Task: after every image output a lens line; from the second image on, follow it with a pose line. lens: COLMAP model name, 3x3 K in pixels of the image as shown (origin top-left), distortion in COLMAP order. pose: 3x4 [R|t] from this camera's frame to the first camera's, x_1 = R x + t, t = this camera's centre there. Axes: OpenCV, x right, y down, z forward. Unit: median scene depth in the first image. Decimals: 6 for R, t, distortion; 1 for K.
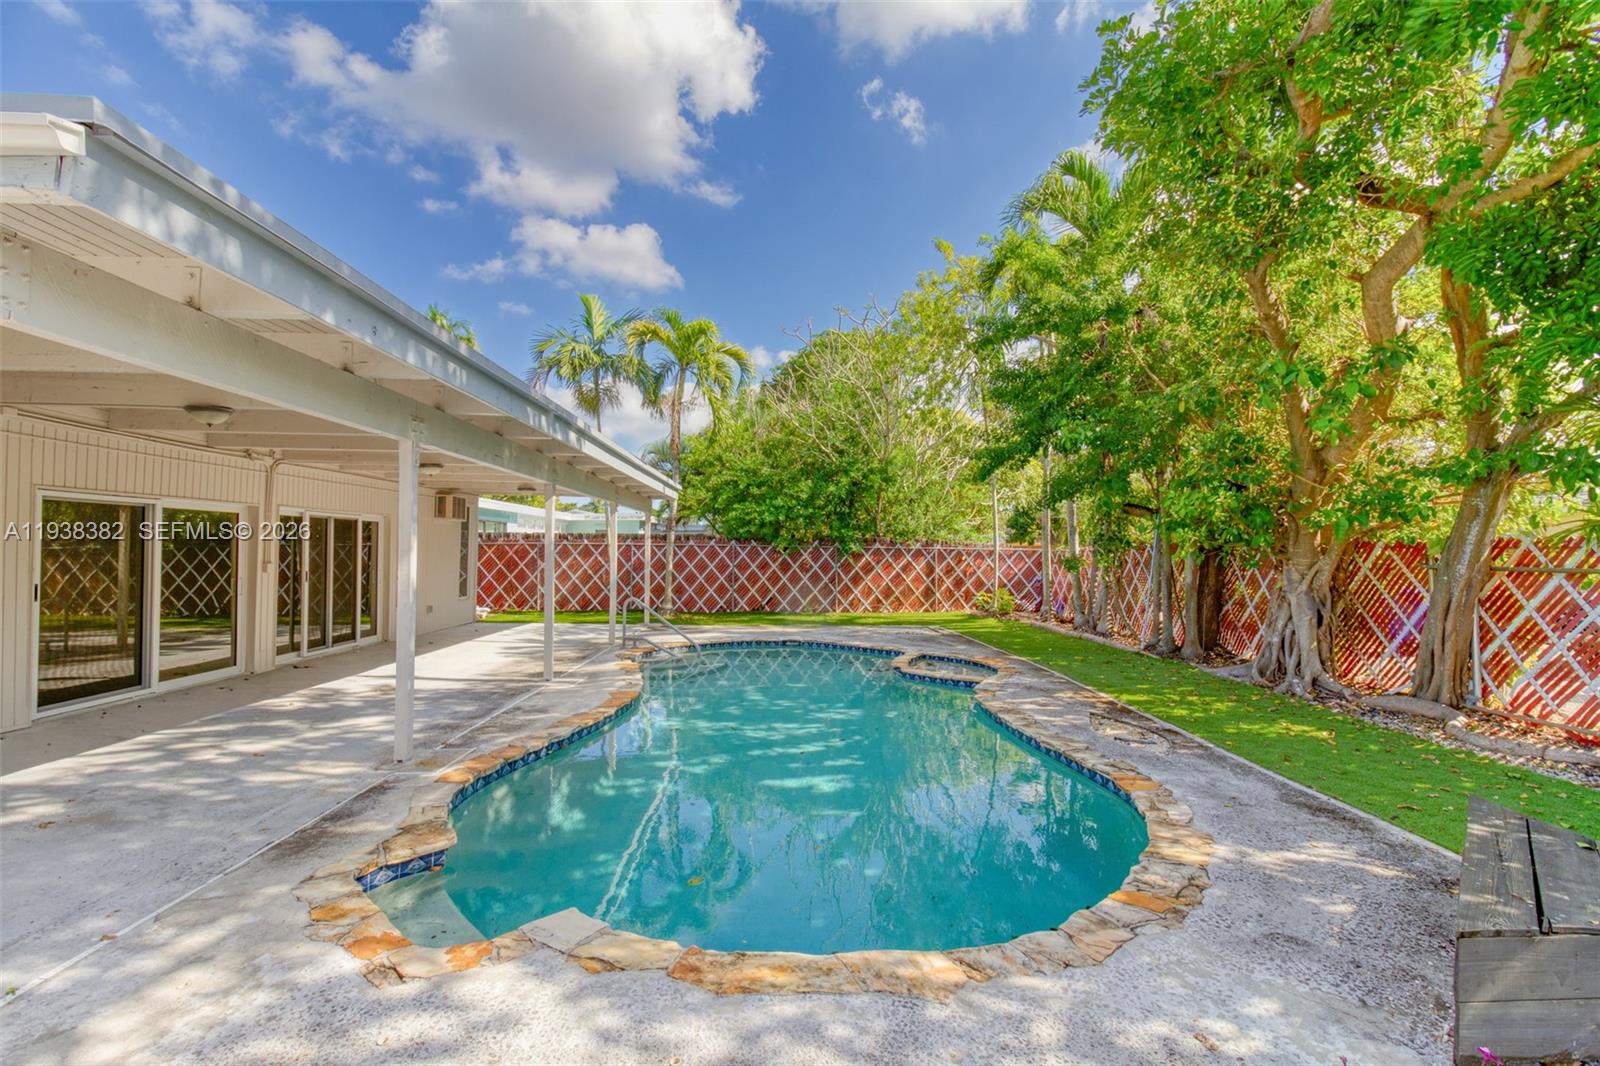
lens RADIAL K [[730.5, 0, 802.2], [0, 730.5, 538.4], [0, 0, 1]] dist [0.023502, -0.016353]
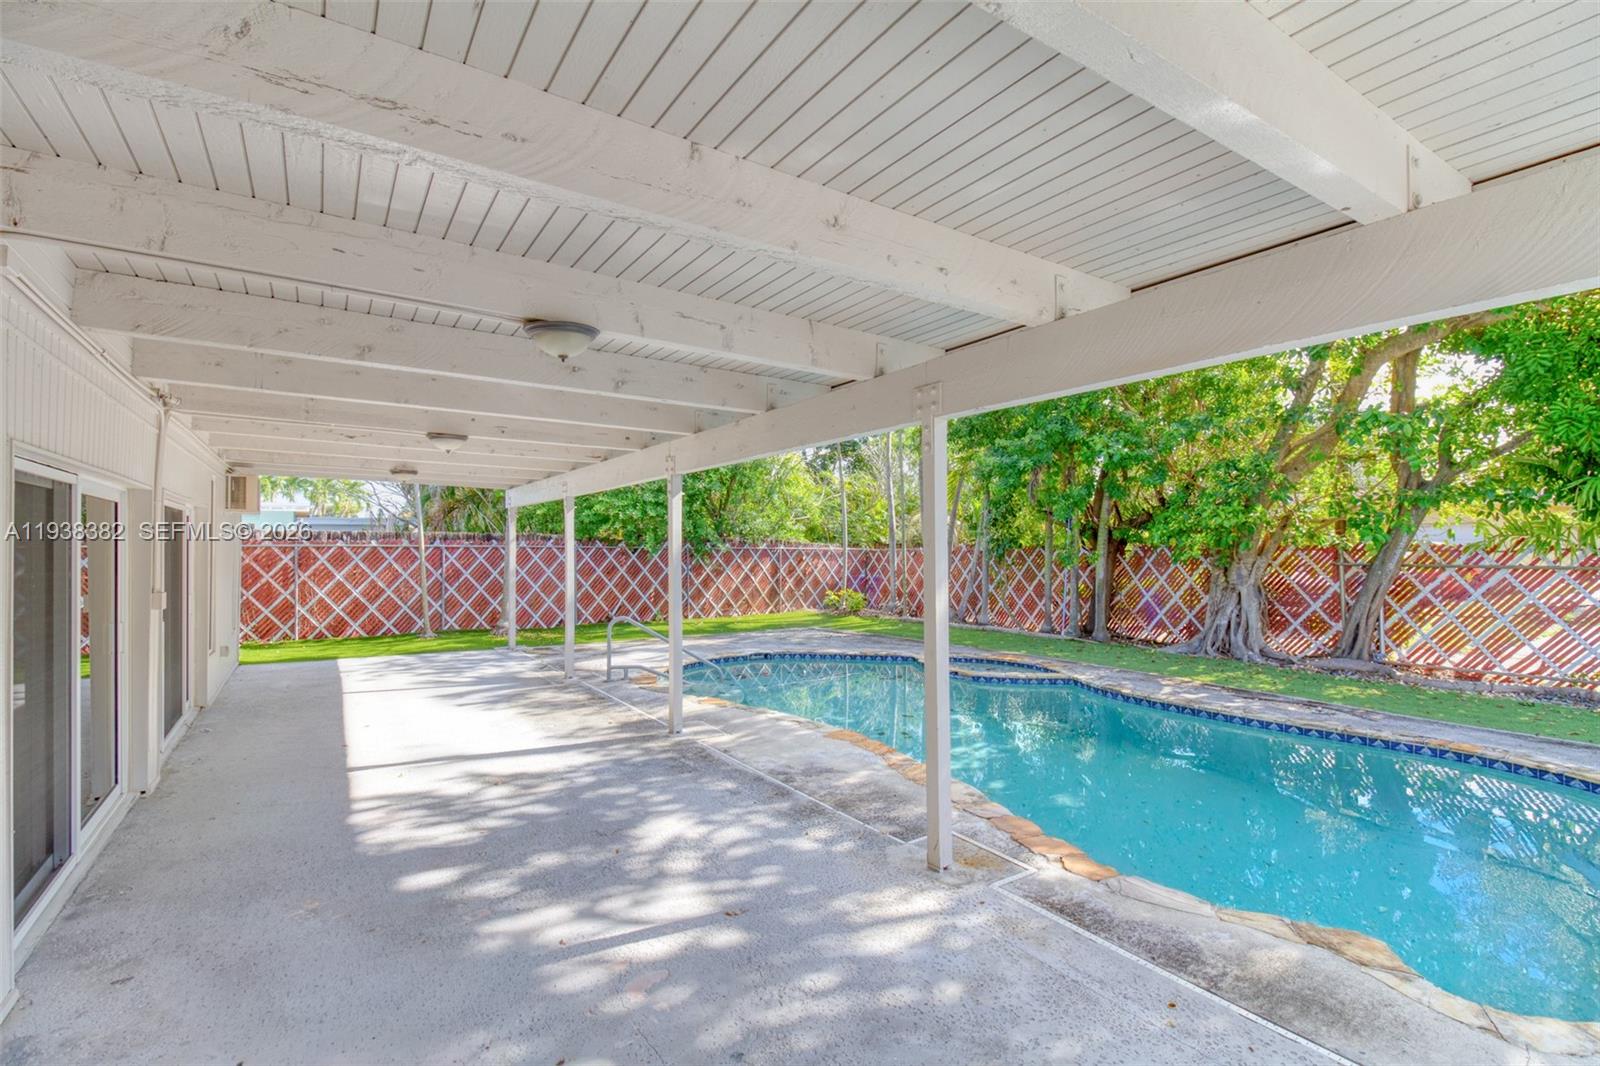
lens RADIAL K [[730.5, 0, 802.2], [0, 730.5, 538.4], [0, 0, 1]] dist [0.023502, -0.016353]
pose [[0.851239, -0.000489, 0.524778, -0.317330], [-0.003558, 0.999971, 0.006703, -0.006901], [-0.524766, -0.007573, 0.851213, 0.143149]]
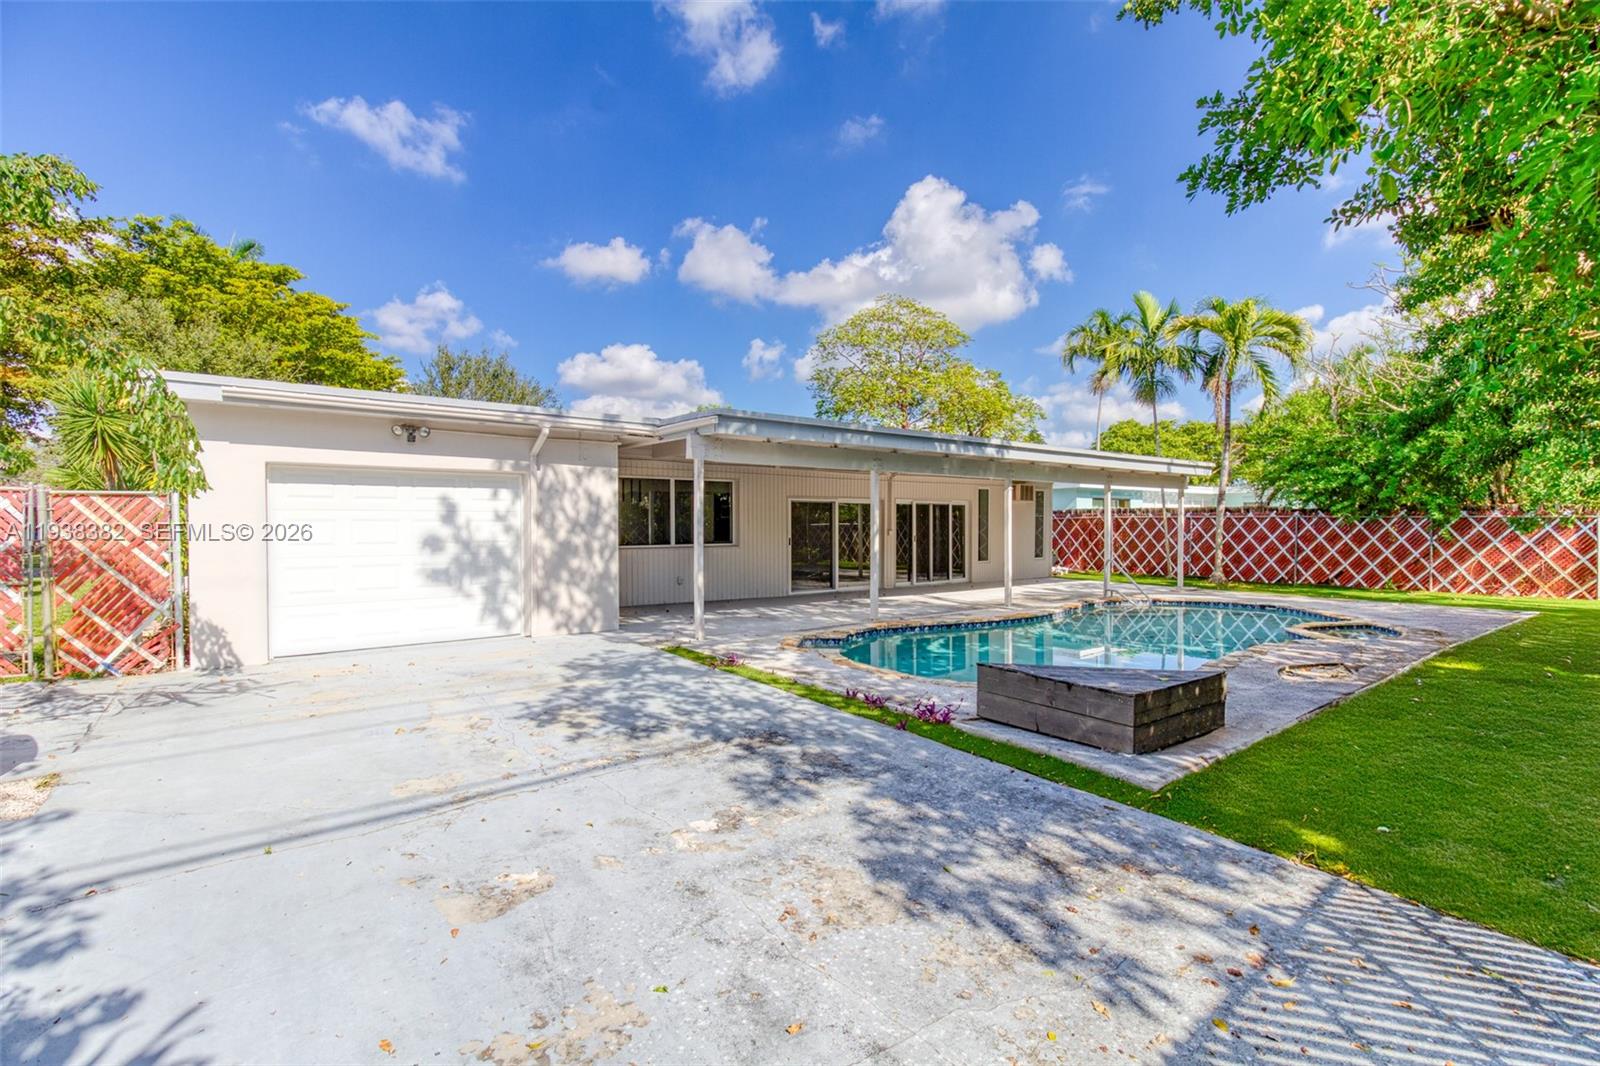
lens RADIAL K [[730.5, 0, 802.2], [0, 730.5, 538.4], [0, 0, 1]] dist [0.023502, -0.016353]
pose [[0.579771, 0.009178, -0.814727, 0.332129], [0.018013, 0.999548, 0.024077, 0.002862], [0.814580, -0.028635, 0.579344, -0.124577]]
